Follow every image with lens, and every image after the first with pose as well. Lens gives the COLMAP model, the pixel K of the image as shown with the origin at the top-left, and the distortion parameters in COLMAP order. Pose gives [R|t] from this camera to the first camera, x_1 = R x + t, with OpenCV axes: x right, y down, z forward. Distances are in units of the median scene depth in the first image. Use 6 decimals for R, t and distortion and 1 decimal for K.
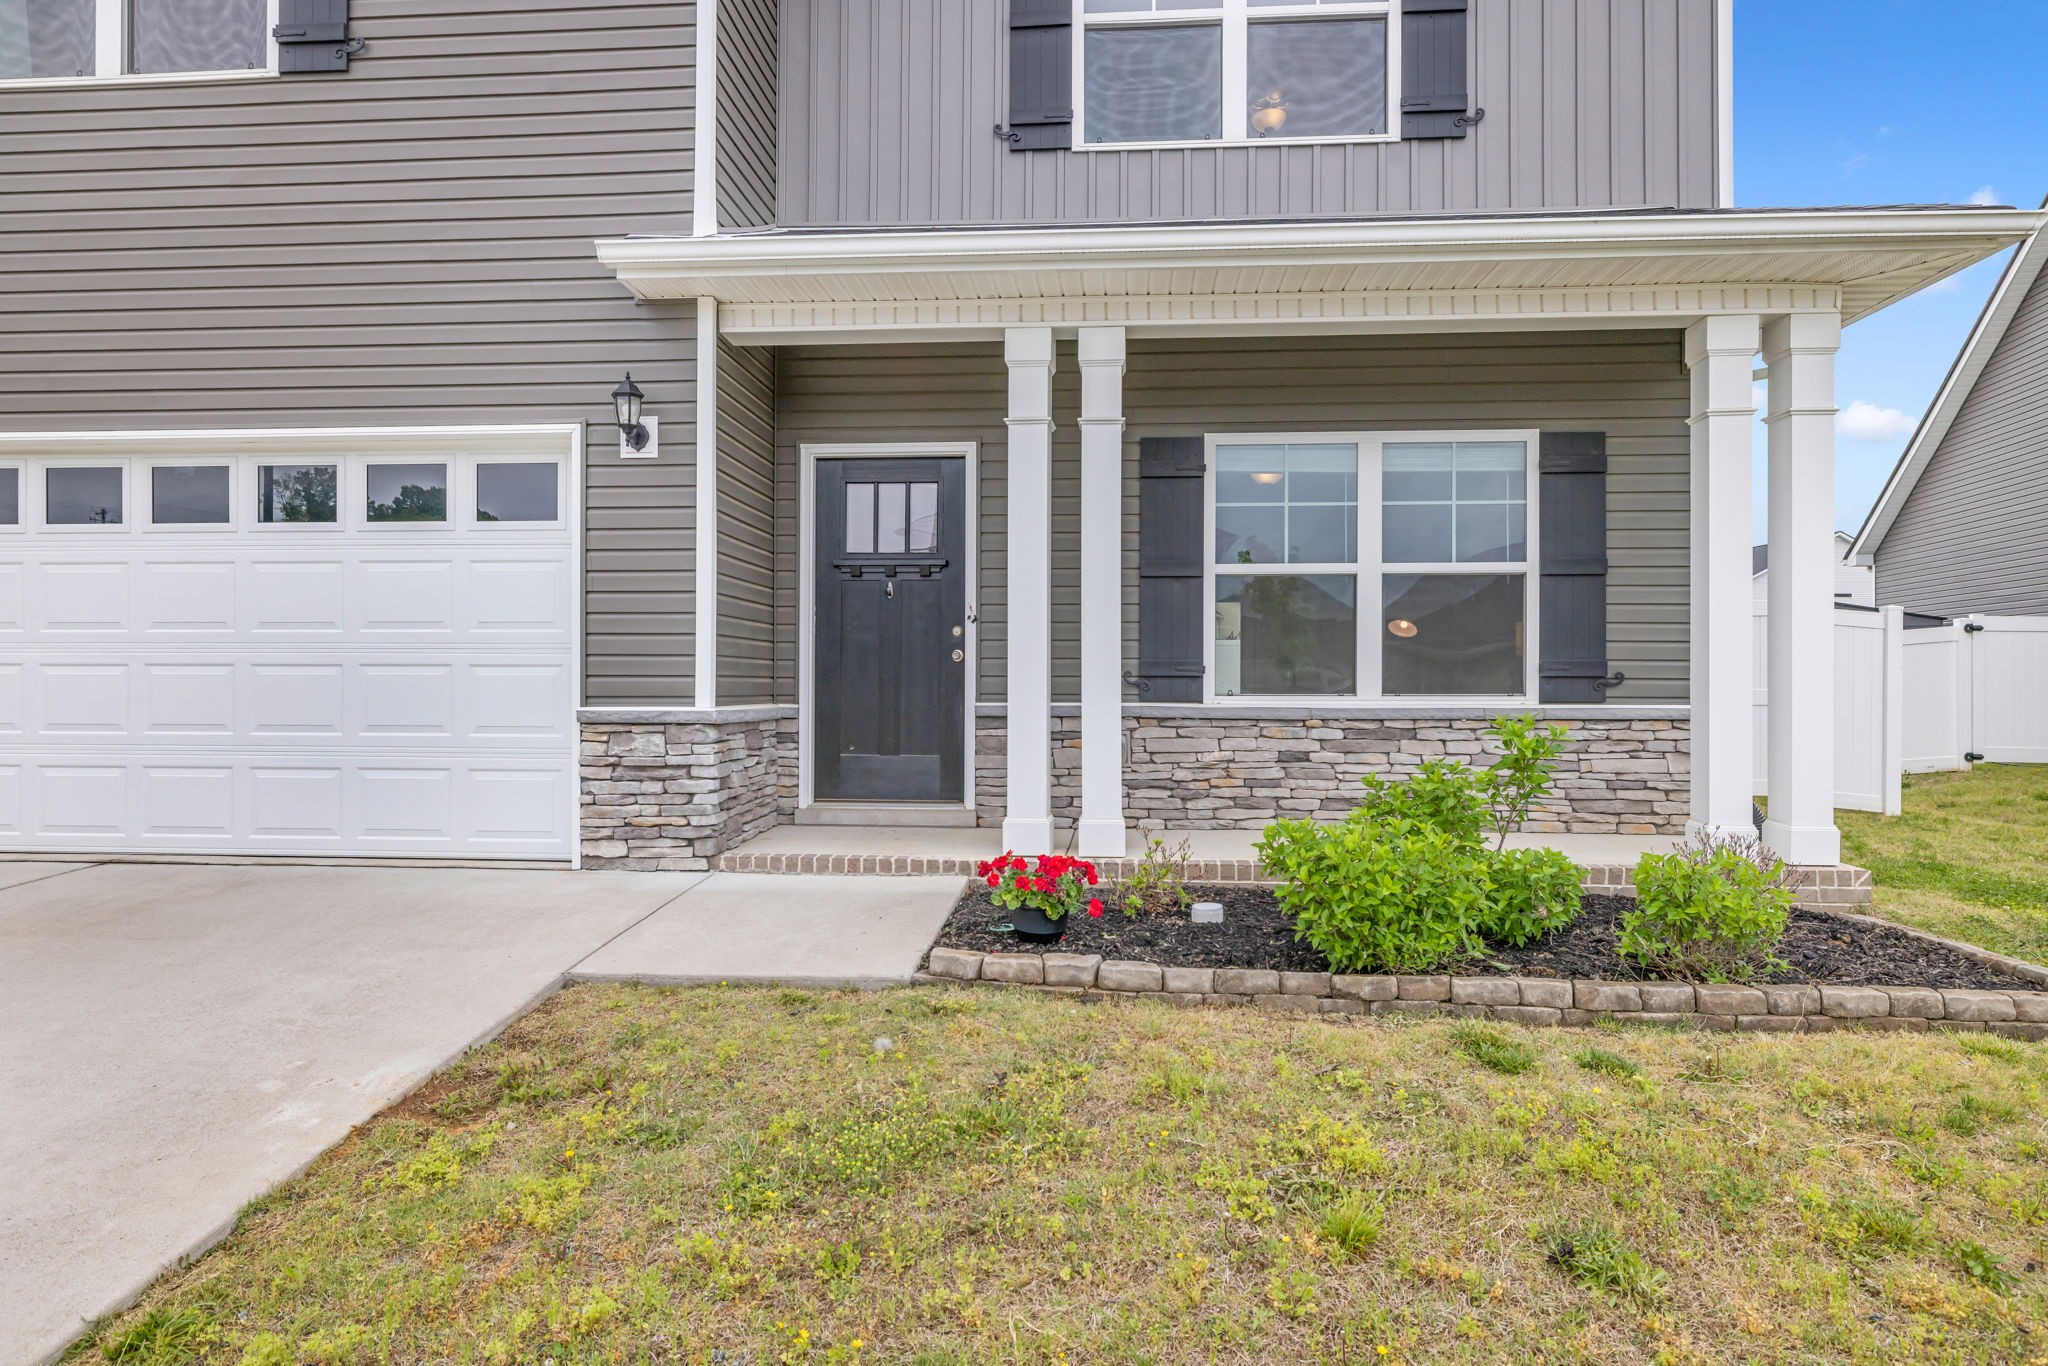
lens RADIAL K [[1136.6, 0, 1024.0], [0, 1136.6, 683.0], [0, 0, 1]] dist [-0.002081, 0.000491]
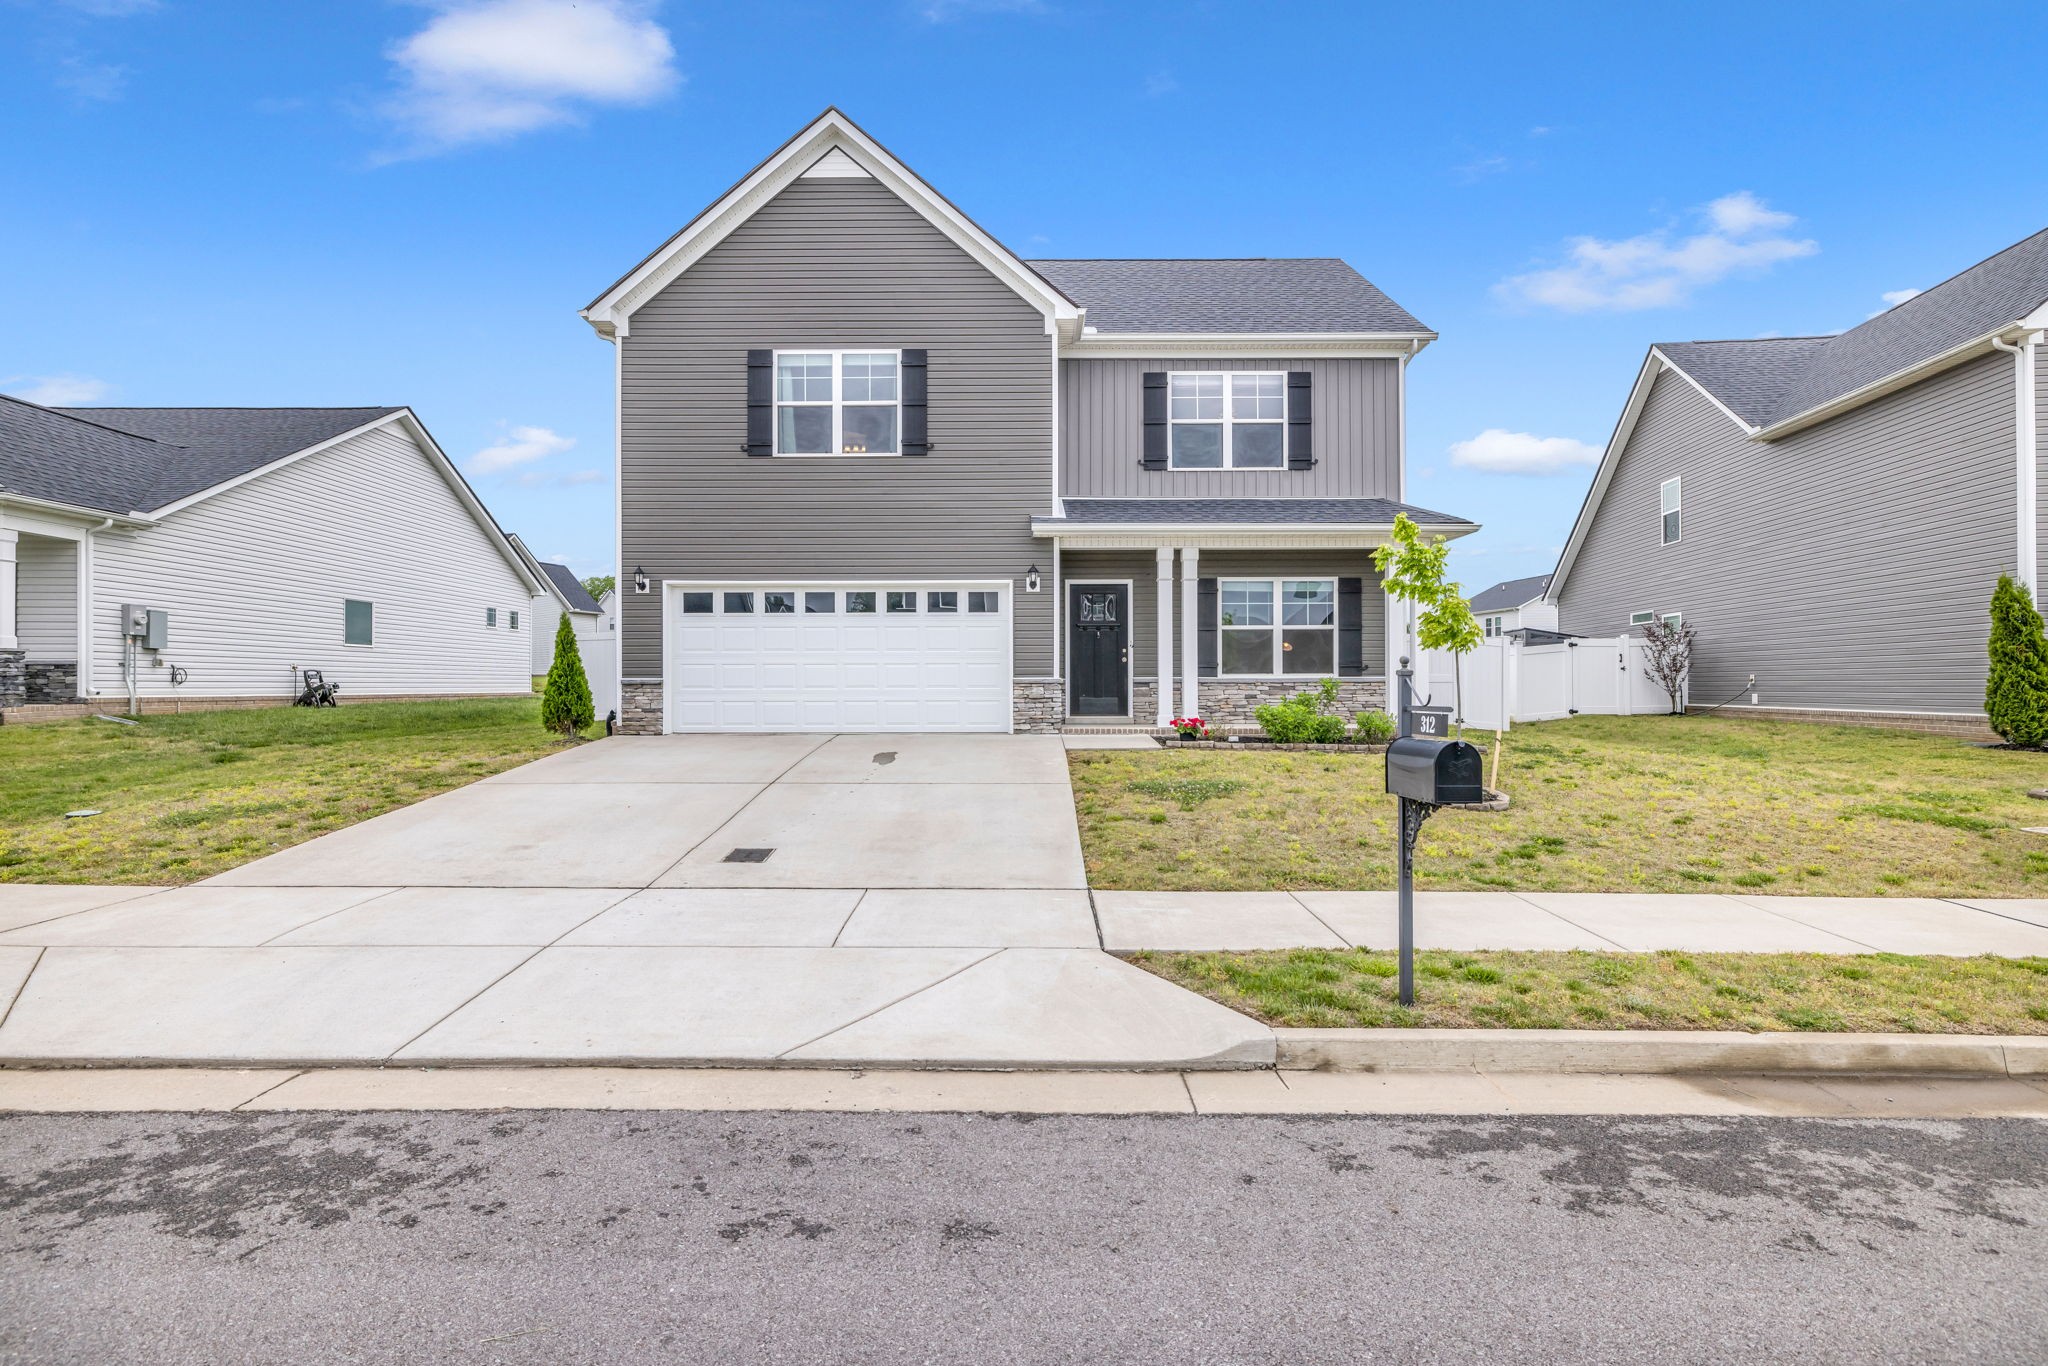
lens RADIAL K [[967.4, 0, 1027.8], [0, 967.4, 681.8], [0, 0, 1]] dist [-0.002137, 0.000592]
pose [[0.997162, -0.005203, 0.075101, -0.473821], [0.005516, 0.999977, -0.003972, 0.036206], [-0.075079, 0.004375, 0.997168, -1.282410]]
